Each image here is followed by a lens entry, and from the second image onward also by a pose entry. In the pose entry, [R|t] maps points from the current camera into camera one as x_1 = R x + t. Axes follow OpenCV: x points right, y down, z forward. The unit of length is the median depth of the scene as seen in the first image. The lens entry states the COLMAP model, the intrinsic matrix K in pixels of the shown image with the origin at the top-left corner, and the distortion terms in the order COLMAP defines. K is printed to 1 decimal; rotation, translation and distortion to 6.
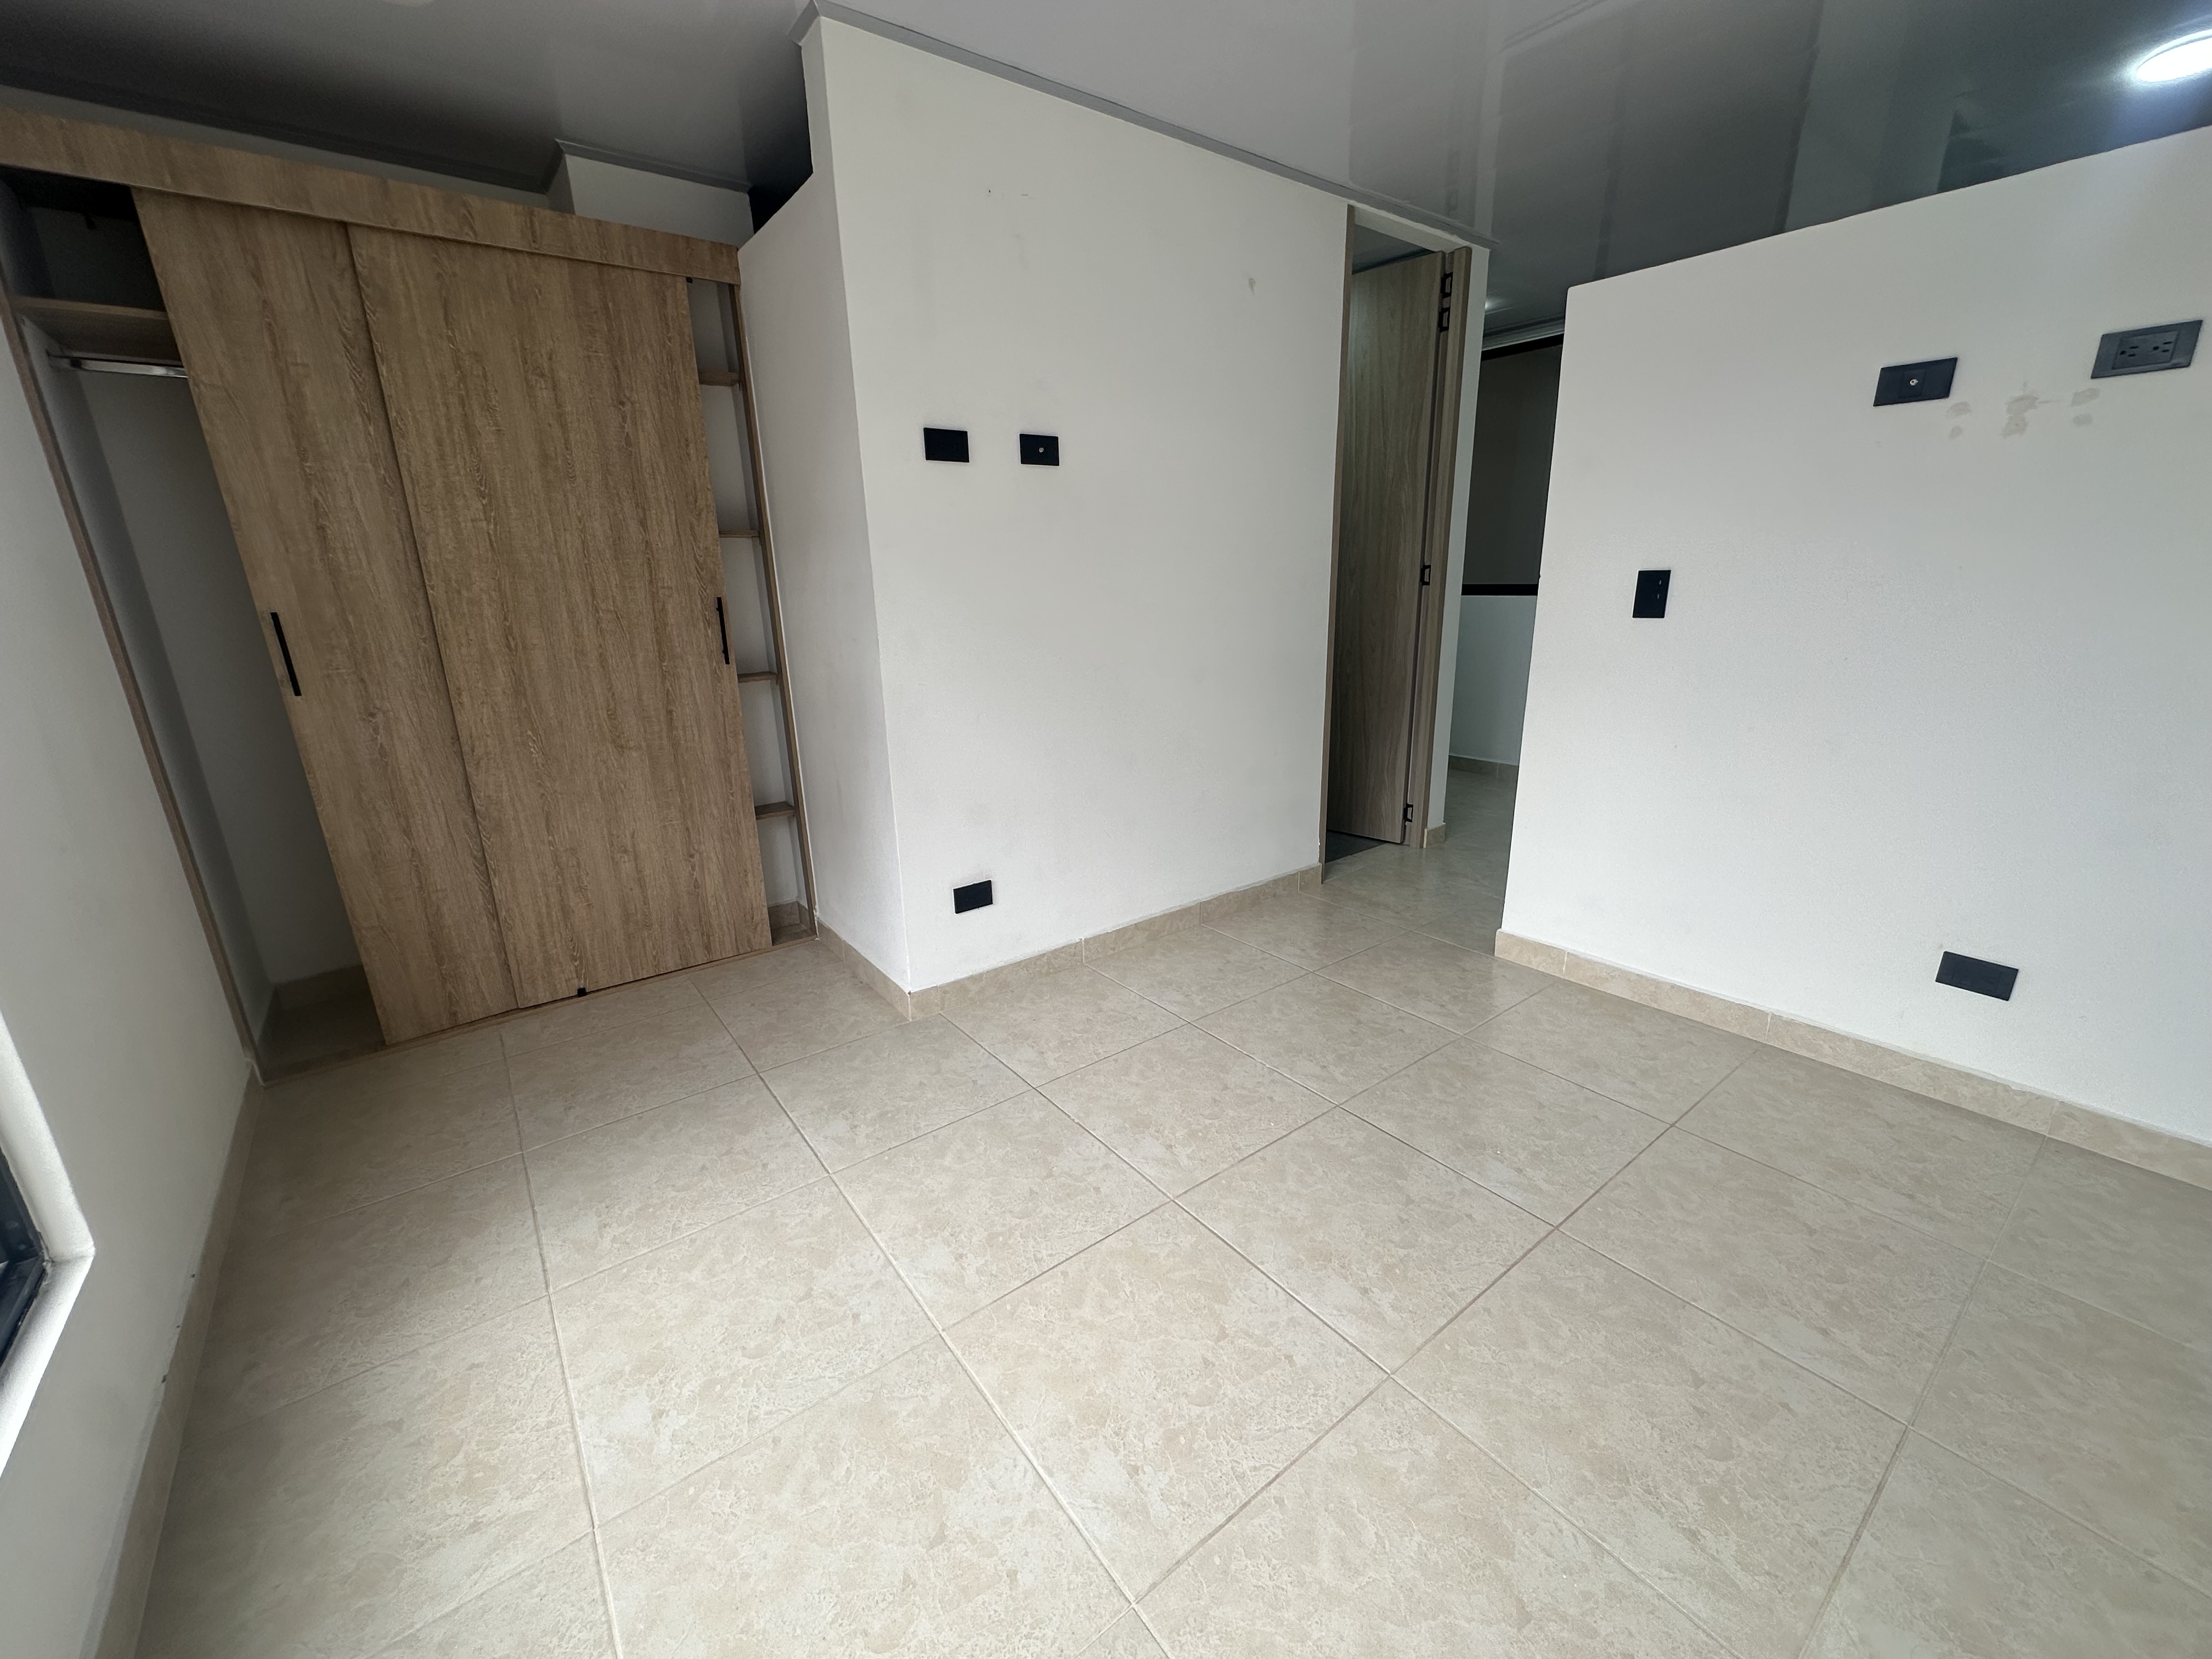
lens RADIAL K [[880.9, 0, 1105.9], [0, 880.9, 826.3], [0, 0, 1]] dist [-0.001380, -0.000001]
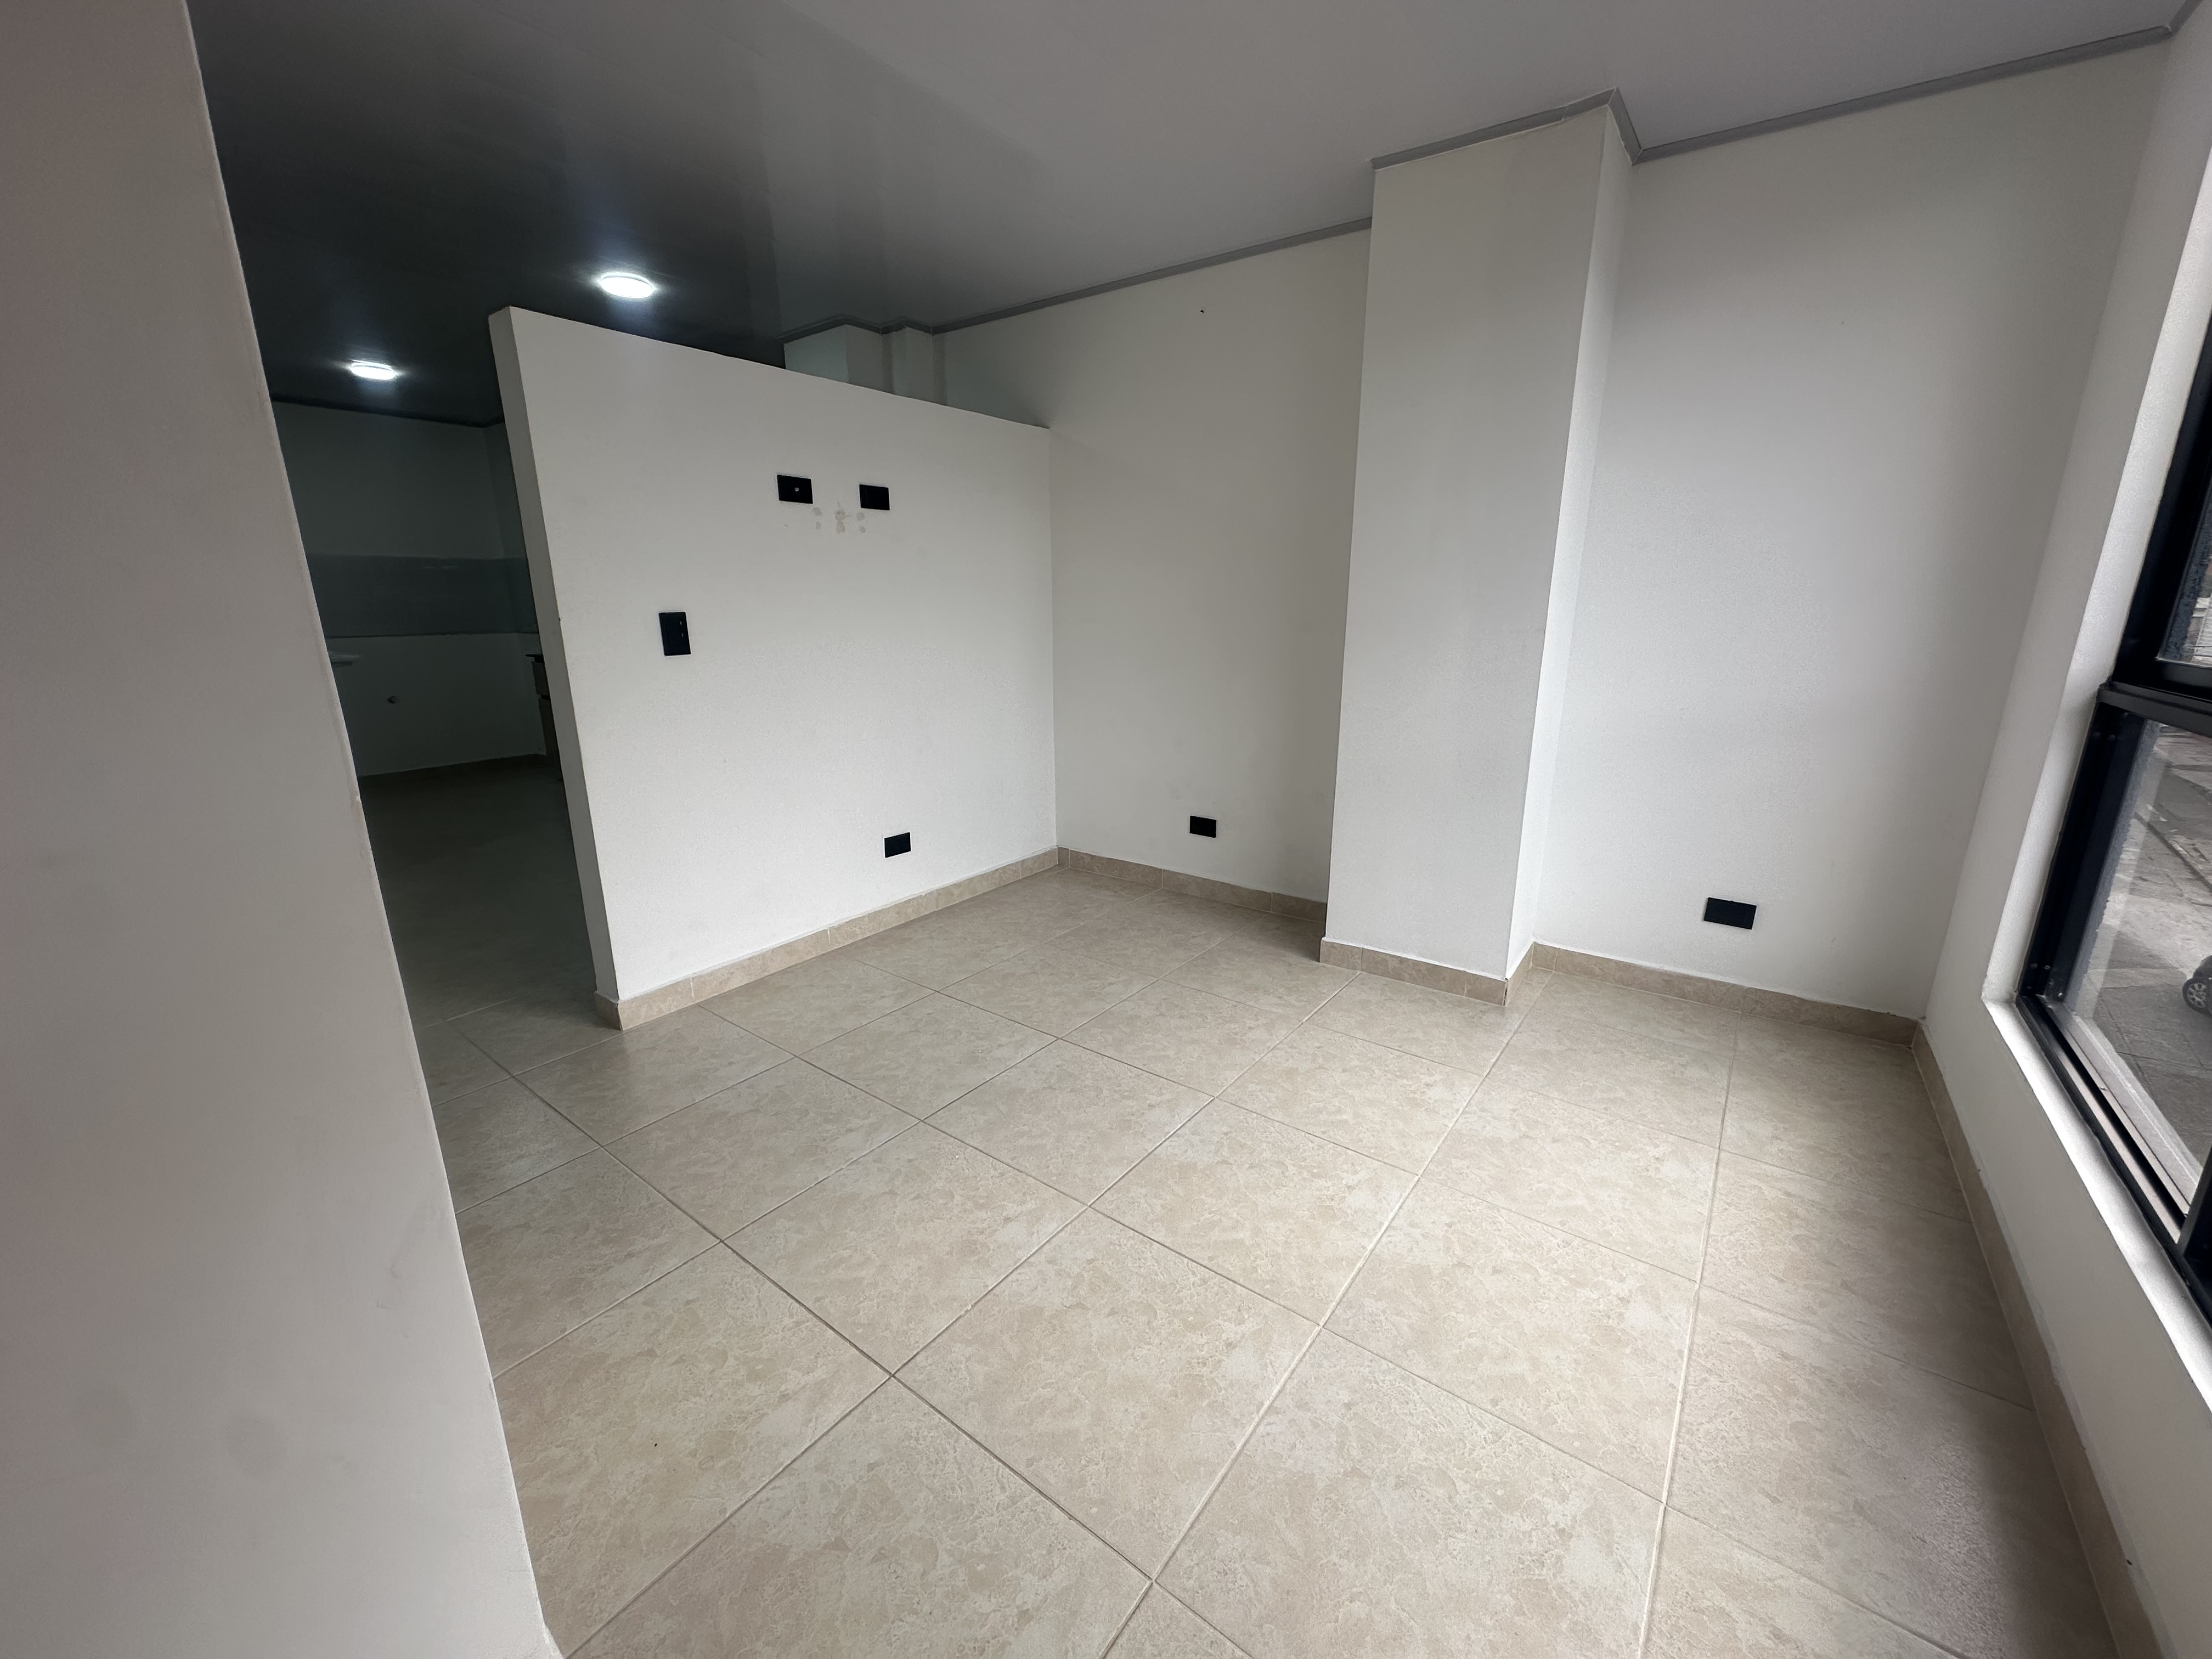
lens RADIAL K [[890.4, 0, 1118.6], [0, 890.4, 843.8], [0, 0, 1]] dist [0.000096, 0.000108]
pose [[-0.285194, -0.233552, 0.929579, -0.631782], [0.274420, 0.909360, 0.312664, -0.216487], [-0.918345, 0.344265, -0.195253, 0.811676]]
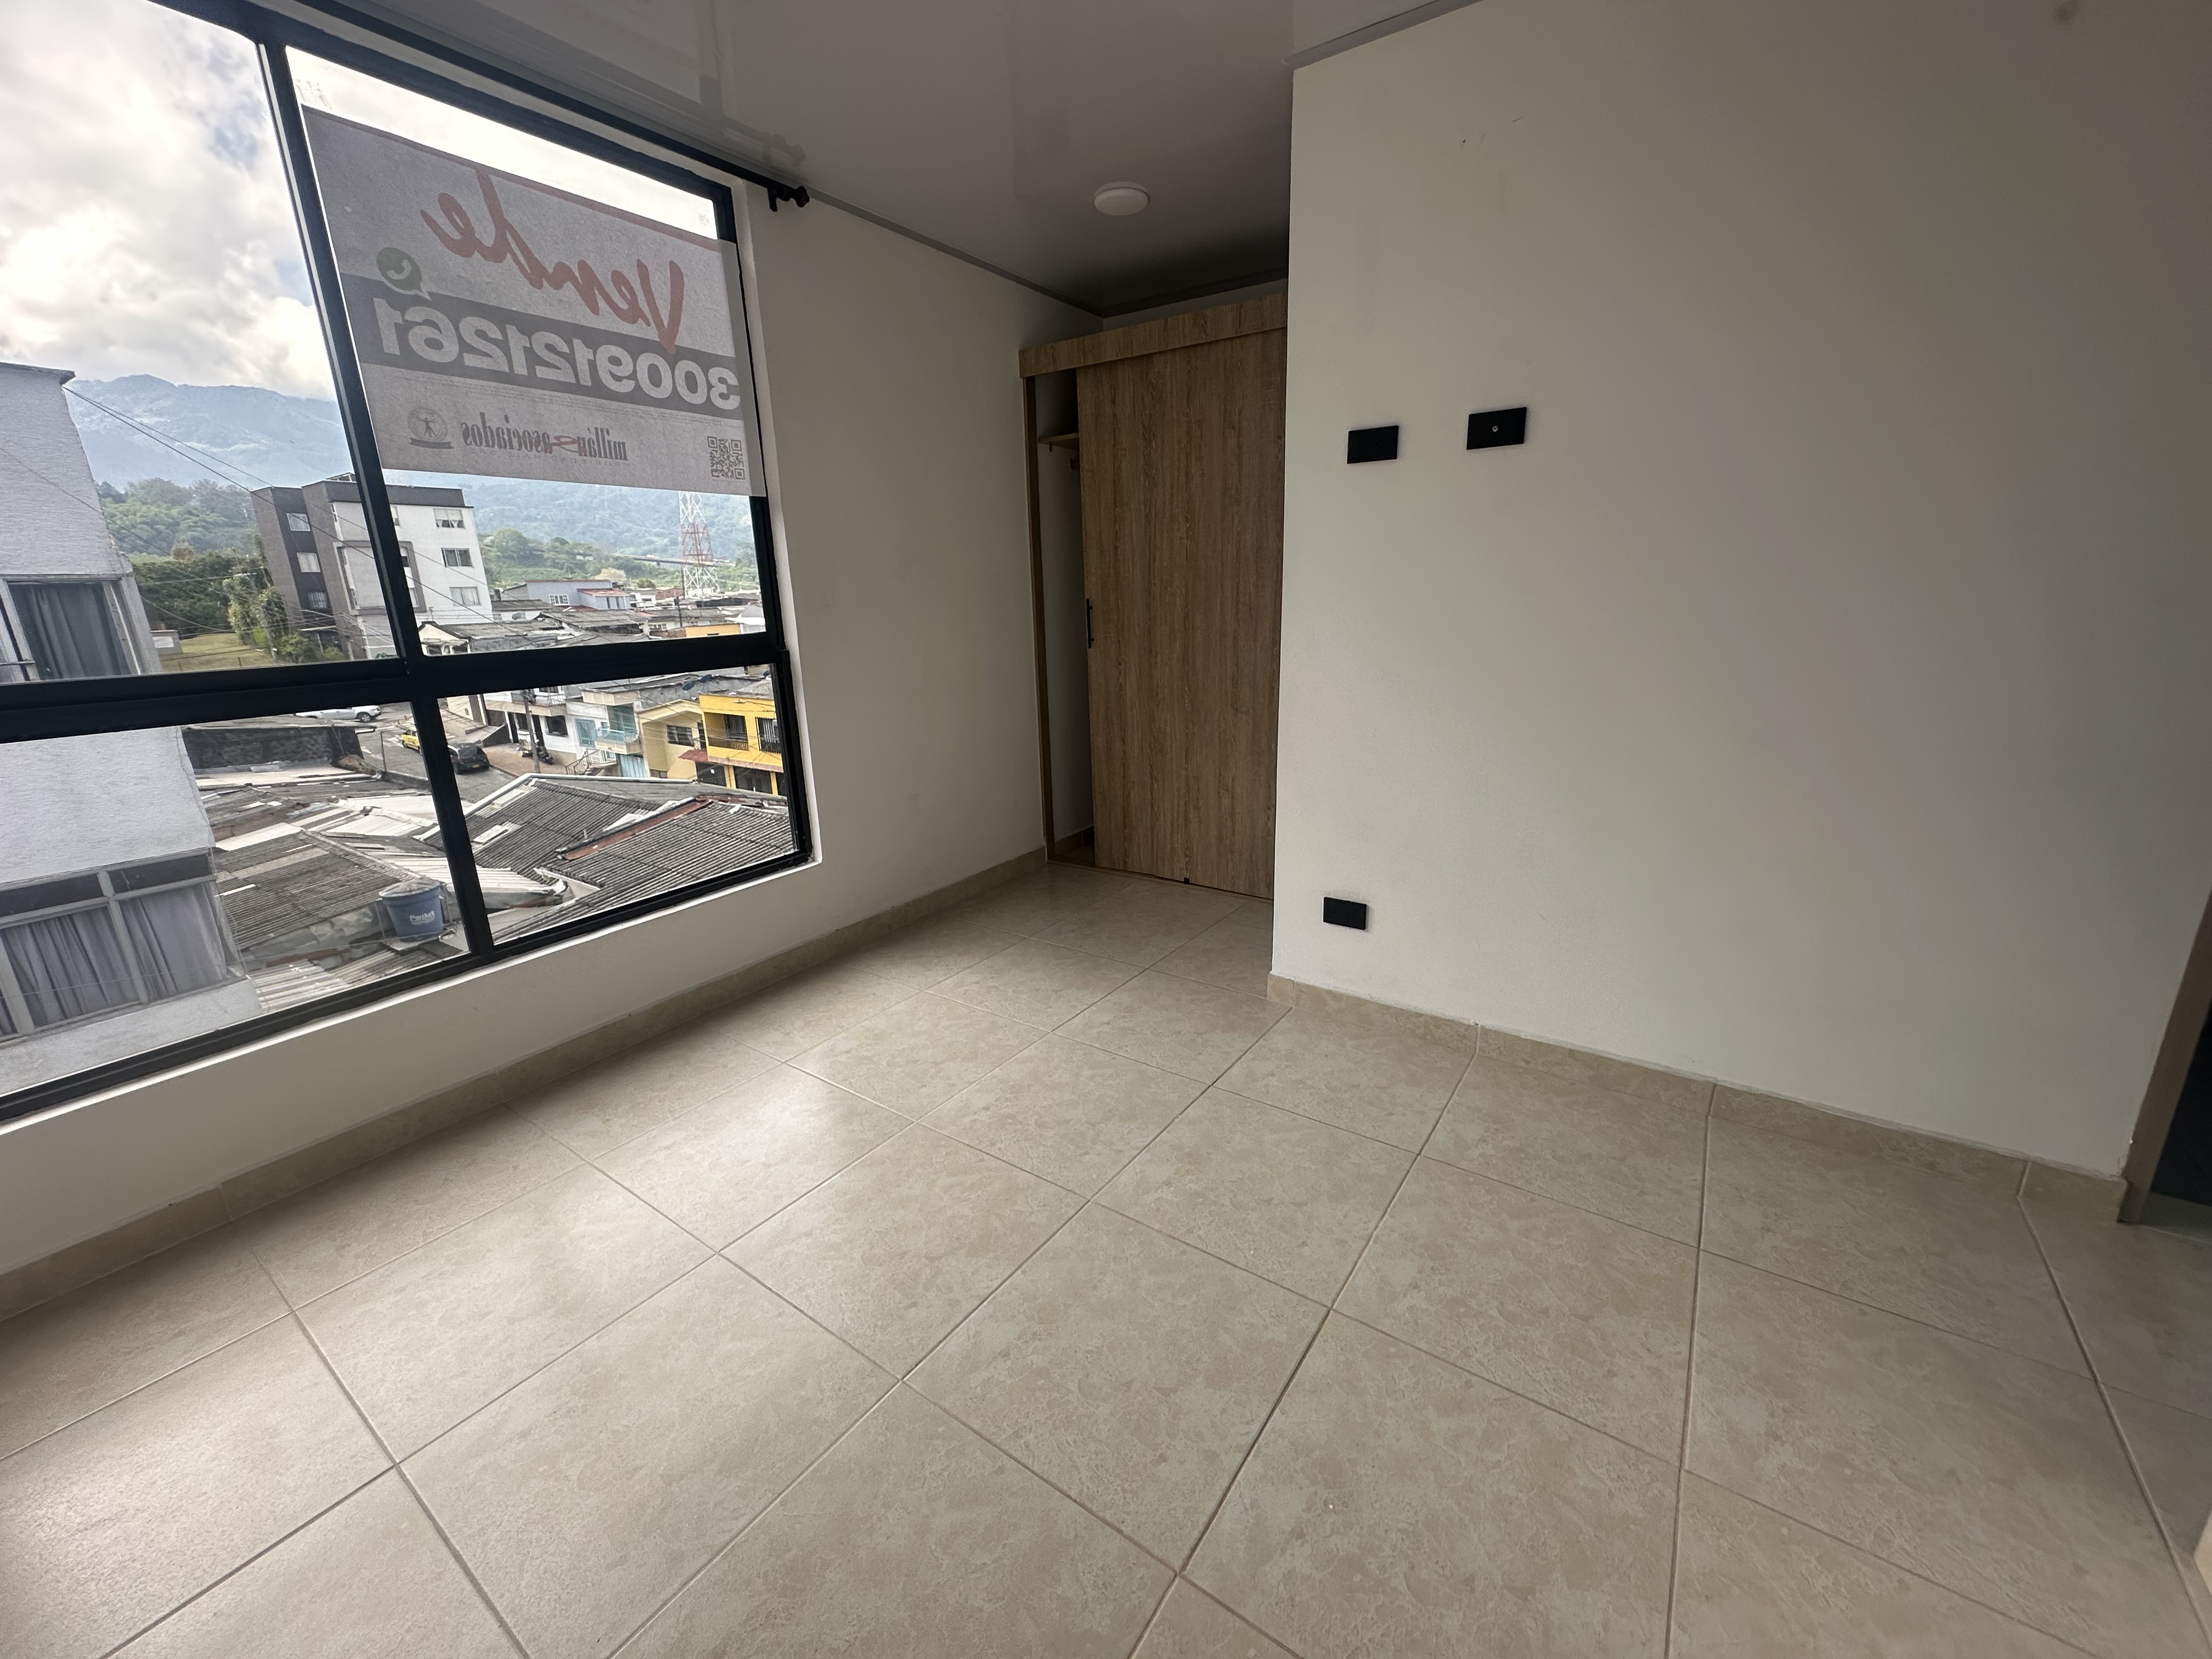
lens RADIAL K [[880.9, 0, 1105.9], [0, 880.9, 826.3], [0, 0, 1]] dist [-0.001380, -0.000001]
pose [[0.309723, 0.265527, -0.912999, 0.713781], [-0.246424, 0.949824, 0.192641, -0.151037], [0.918339, 0.165319, 0.359615, 0.456475]]
